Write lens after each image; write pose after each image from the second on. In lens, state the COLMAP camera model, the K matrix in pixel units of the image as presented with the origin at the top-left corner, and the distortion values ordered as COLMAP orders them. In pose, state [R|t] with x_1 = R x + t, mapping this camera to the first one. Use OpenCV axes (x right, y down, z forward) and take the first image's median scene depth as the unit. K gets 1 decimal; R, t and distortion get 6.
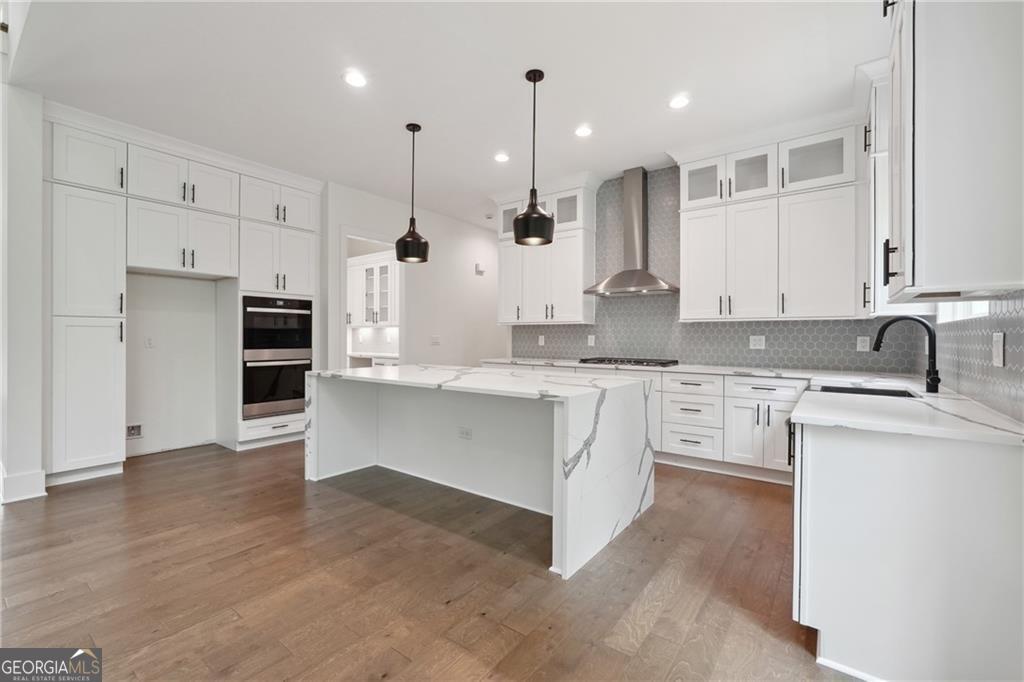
lens RADIAL K [[440.2, 0, 506.3], [0, 440.2, 338.5], [0, 0, 1]] dist [-0.009746, 0.000286]
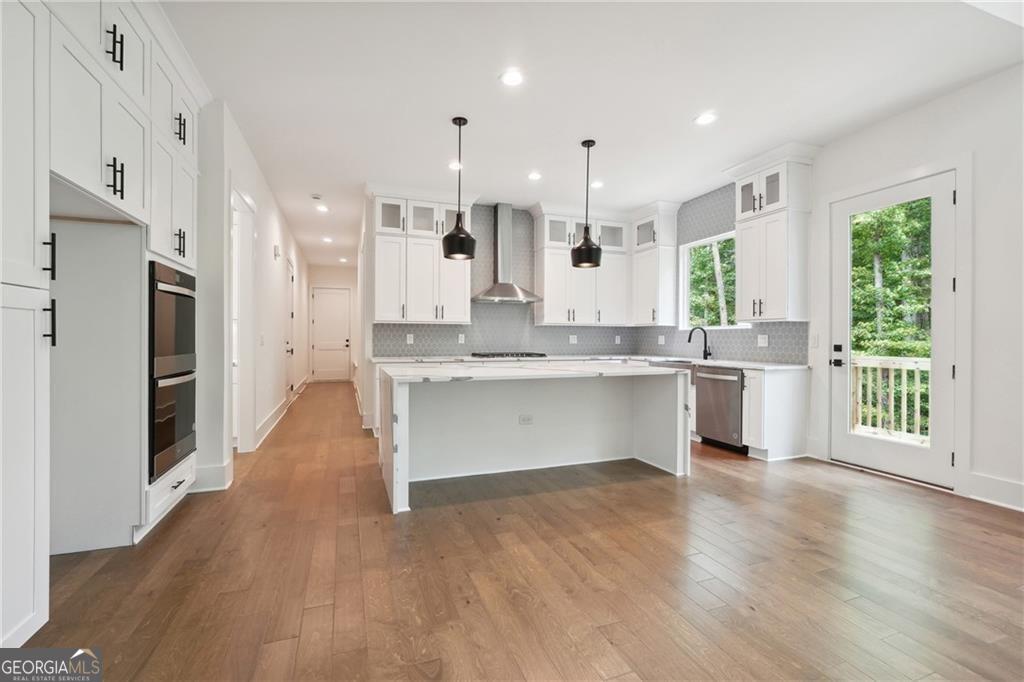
lens RADIAL K [[440.2, 0, 504.6], [0, 440.2, 339.6], [0, 0, 1]] dist [-0.009746, 0.000286]
pose [[0.541338, -0.005866, 0.840785, -0.922585], [0.000232, 0.999977, 0.006828, -0.001068], [-0.840805, -0.003501, 0.541327, 0.361871]]
